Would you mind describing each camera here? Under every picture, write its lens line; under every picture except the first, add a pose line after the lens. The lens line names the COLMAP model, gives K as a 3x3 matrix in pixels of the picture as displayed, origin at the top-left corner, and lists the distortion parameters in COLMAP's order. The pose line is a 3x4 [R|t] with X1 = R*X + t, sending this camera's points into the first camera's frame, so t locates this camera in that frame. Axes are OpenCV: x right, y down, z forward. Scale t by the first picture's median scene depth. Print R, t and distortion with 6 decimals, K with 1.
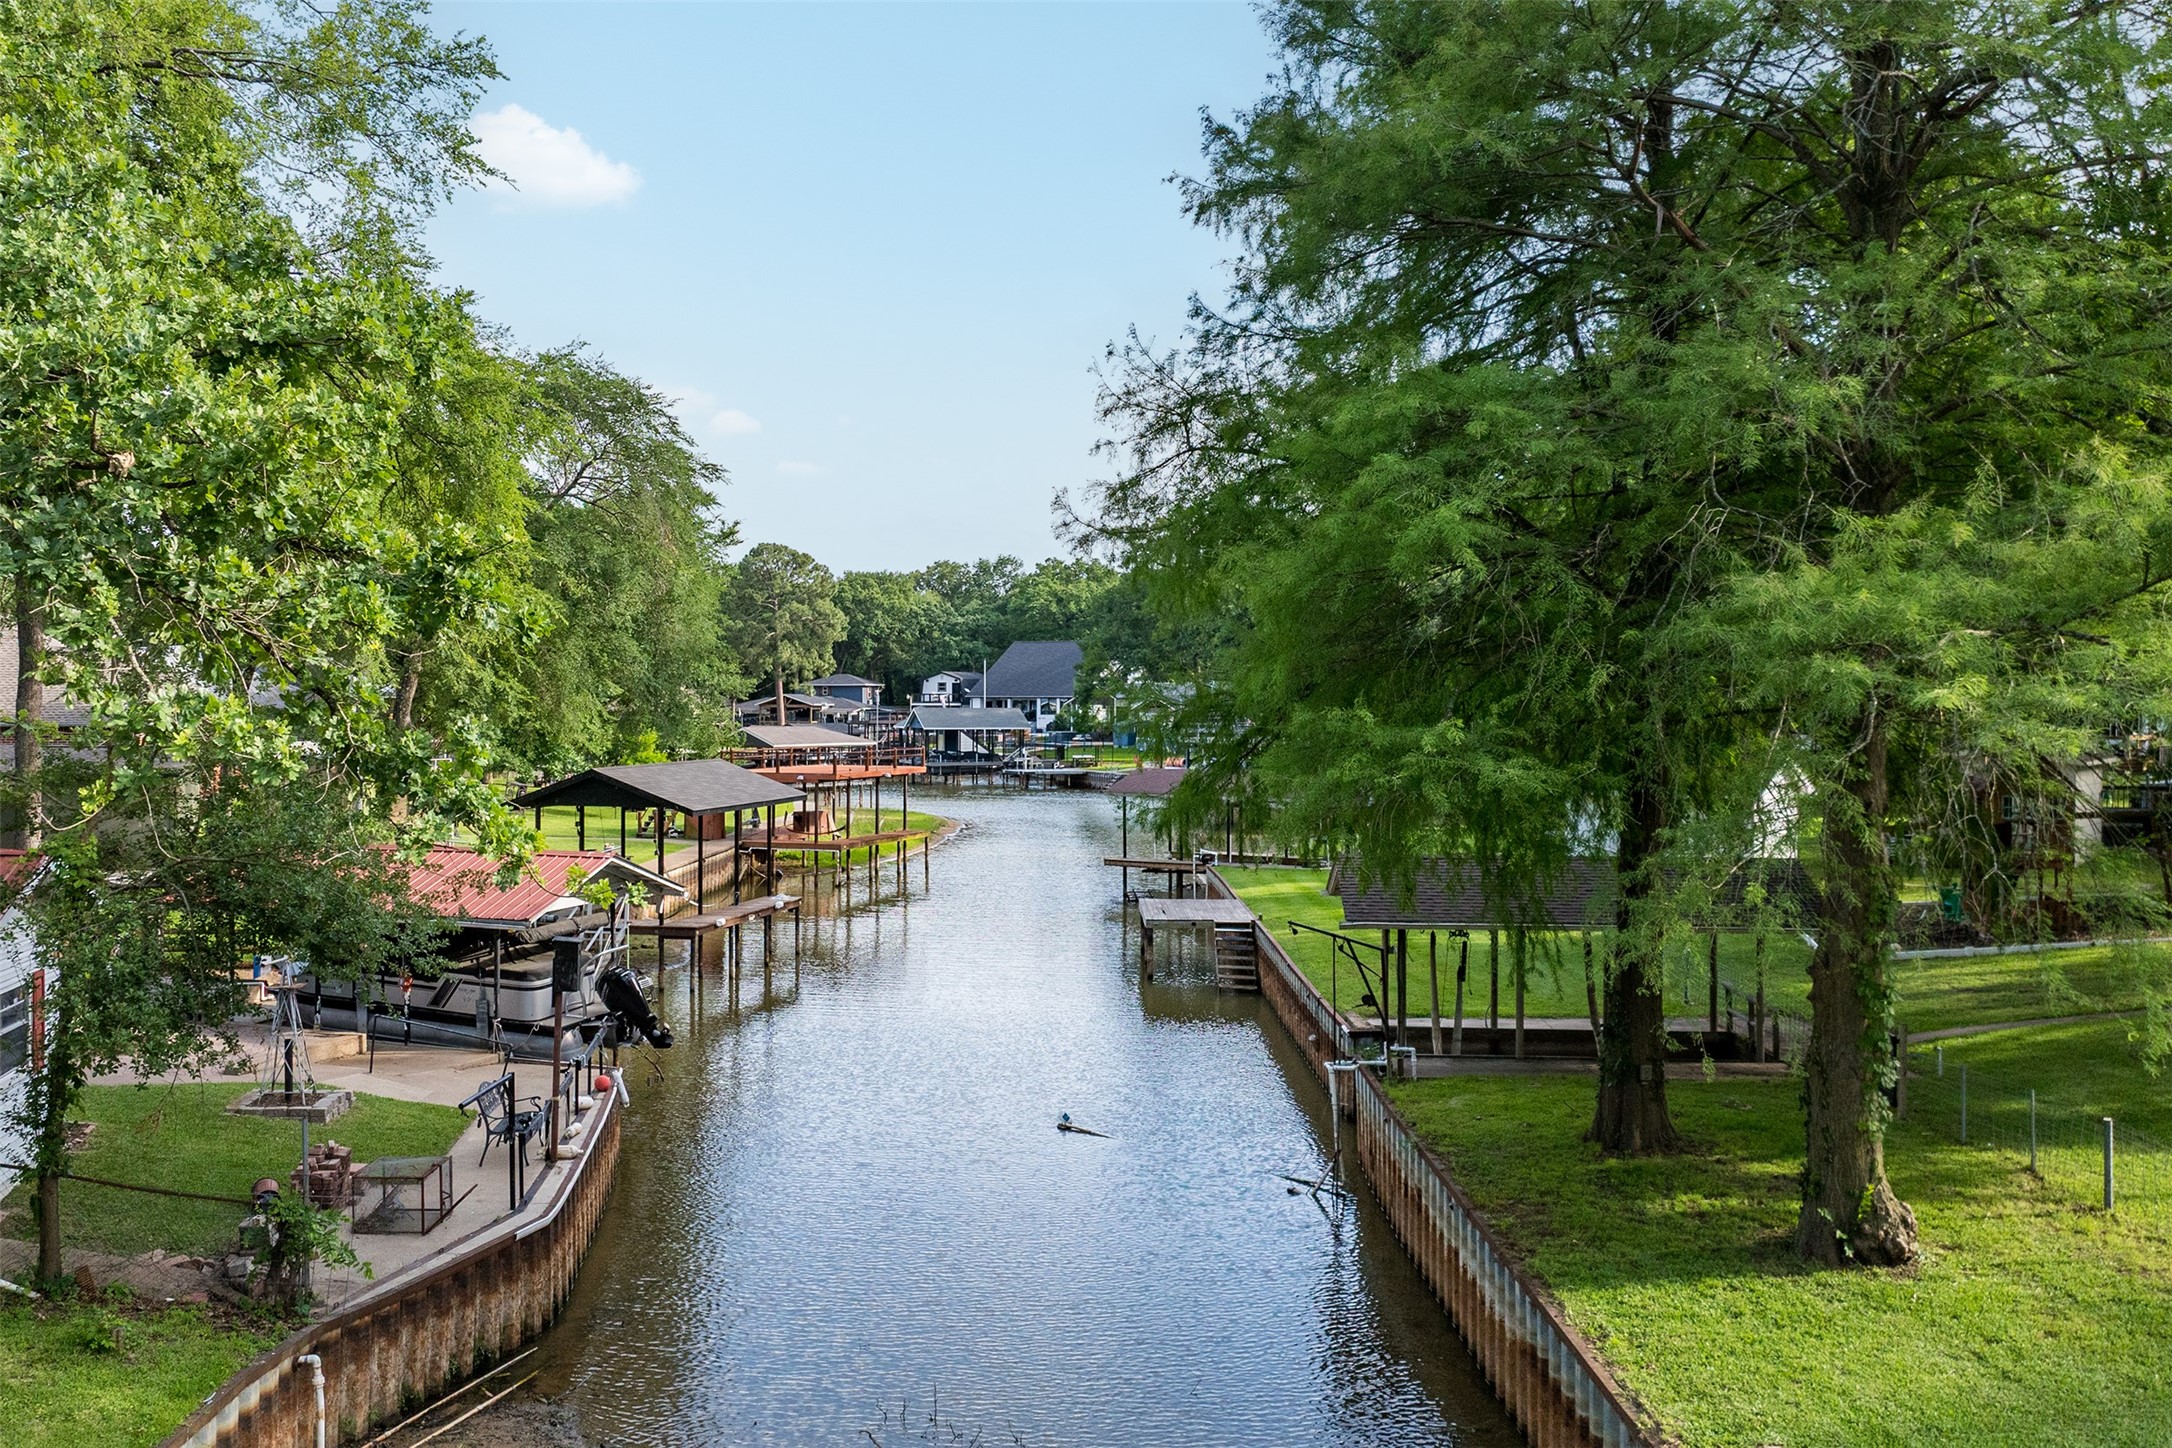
lens RADIAL K [[1858.6, 0, 1019.6], [0, 1858.6, 714.8], [0, 0, 1]] dist [-0.000871, 0.003305]
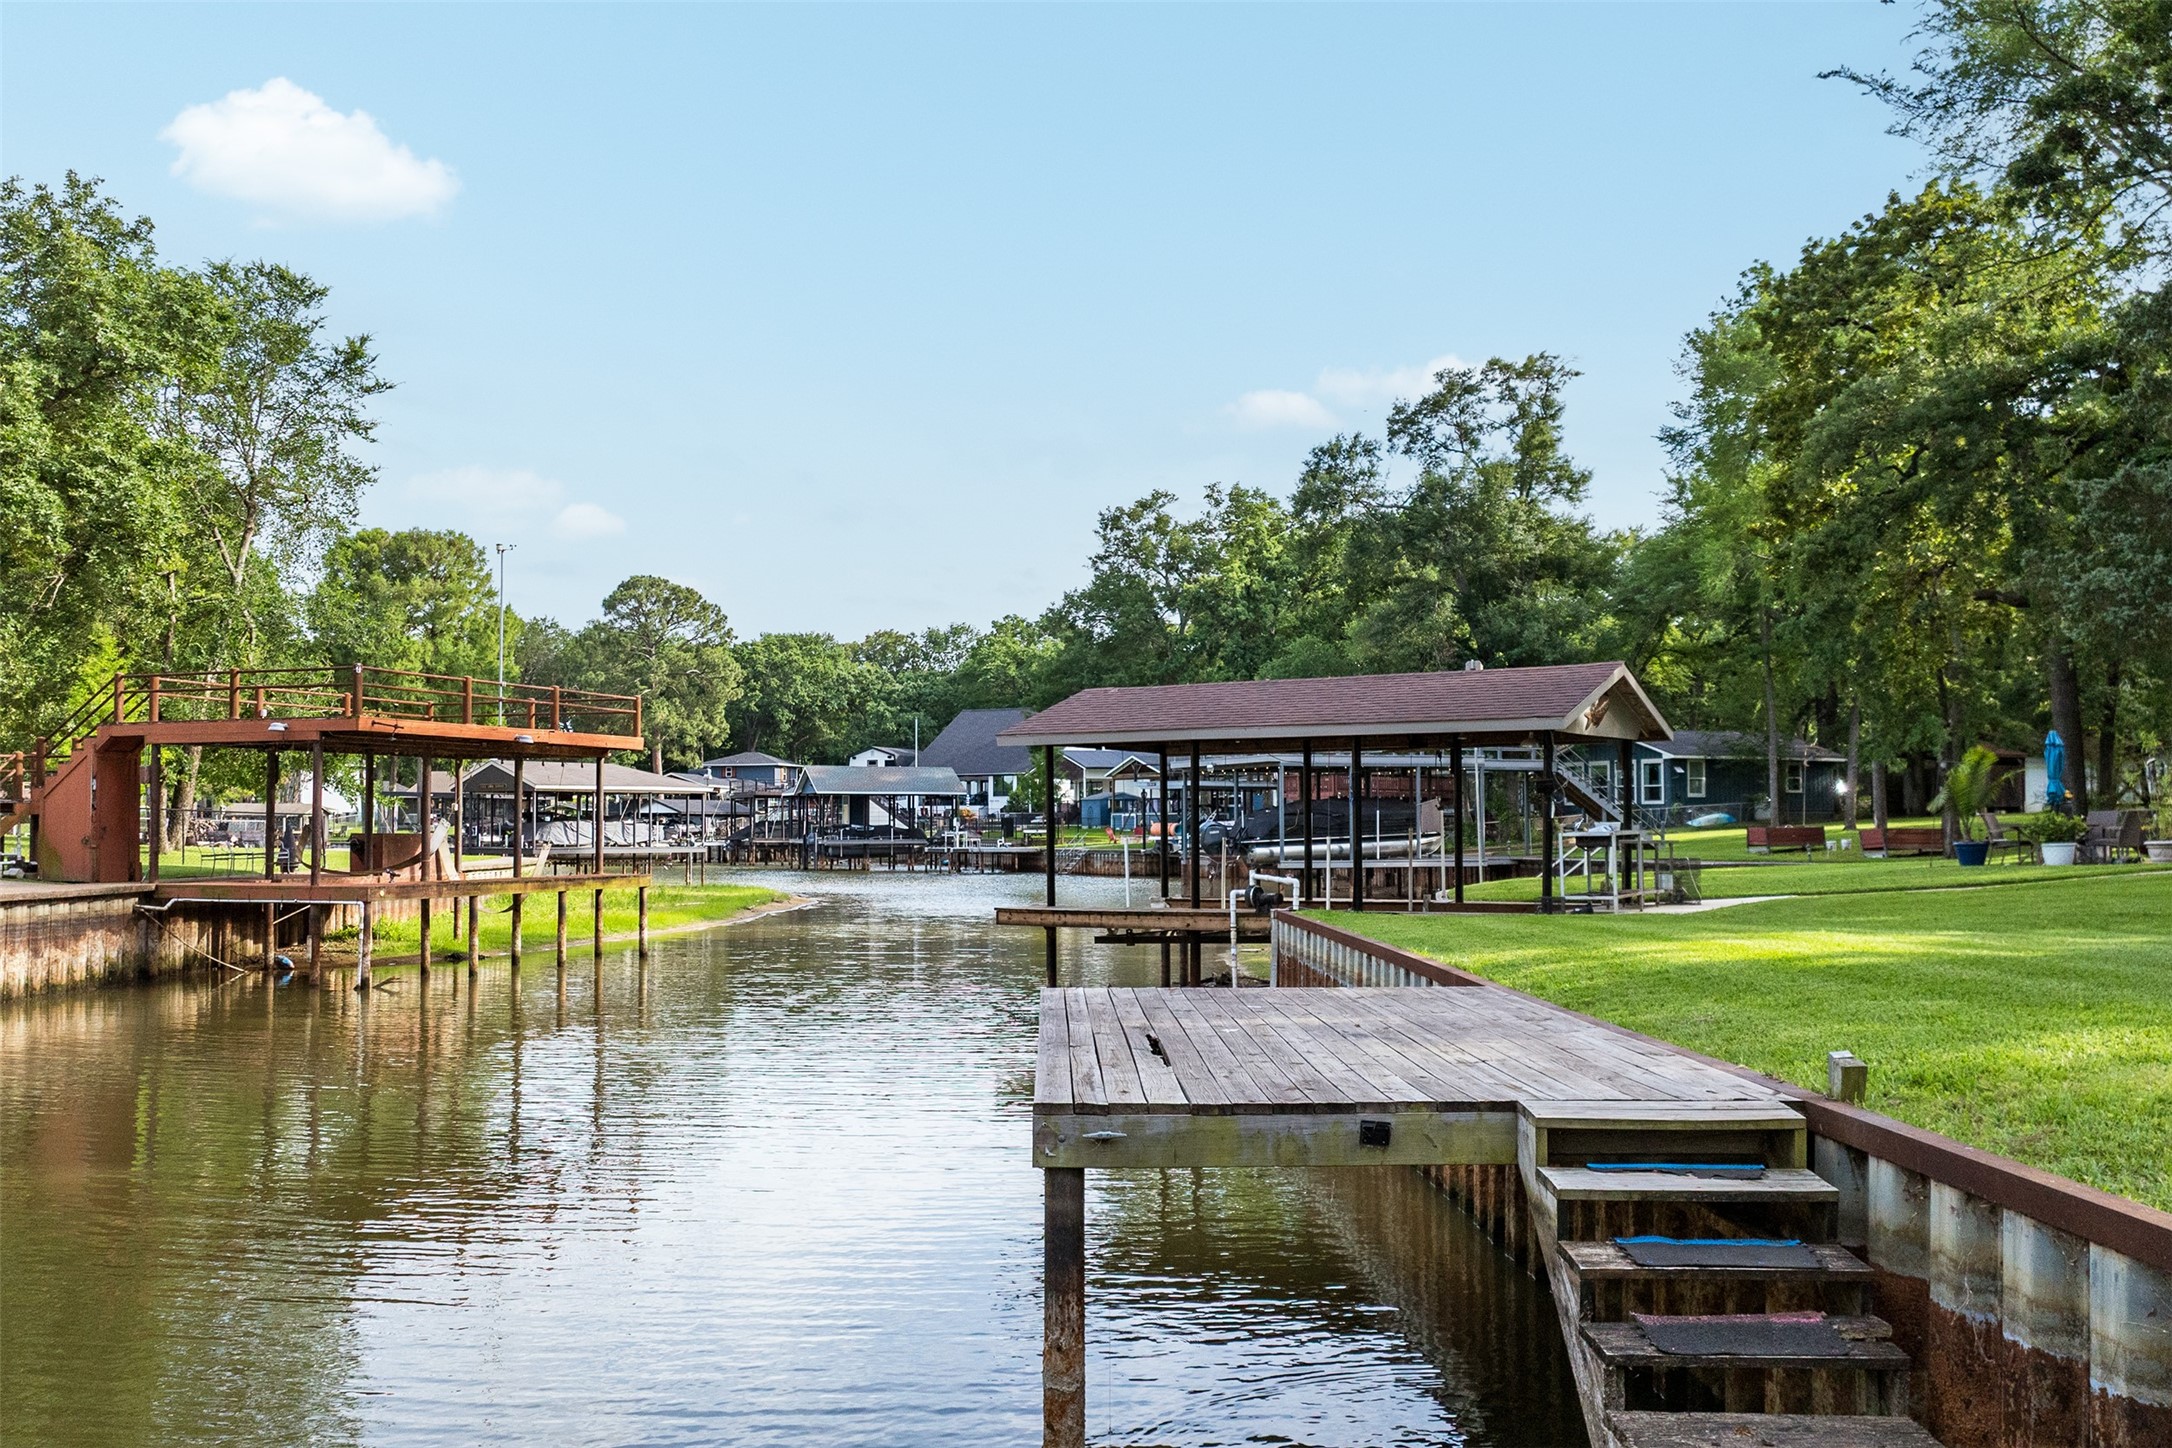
lens RADIAL K [[1858.6, 0, 1019.6], [0, 1858.6, 714.8], [0, 0, 1]] dist [-0.000871, 0.003305]
pose [[0.999943, -0.006174, 0.008671, 0.016912], [0.006774, 0.997457, -0.070942, 0.023101], [-0.008211, 0.070997, 0.997443, 0.217858]]
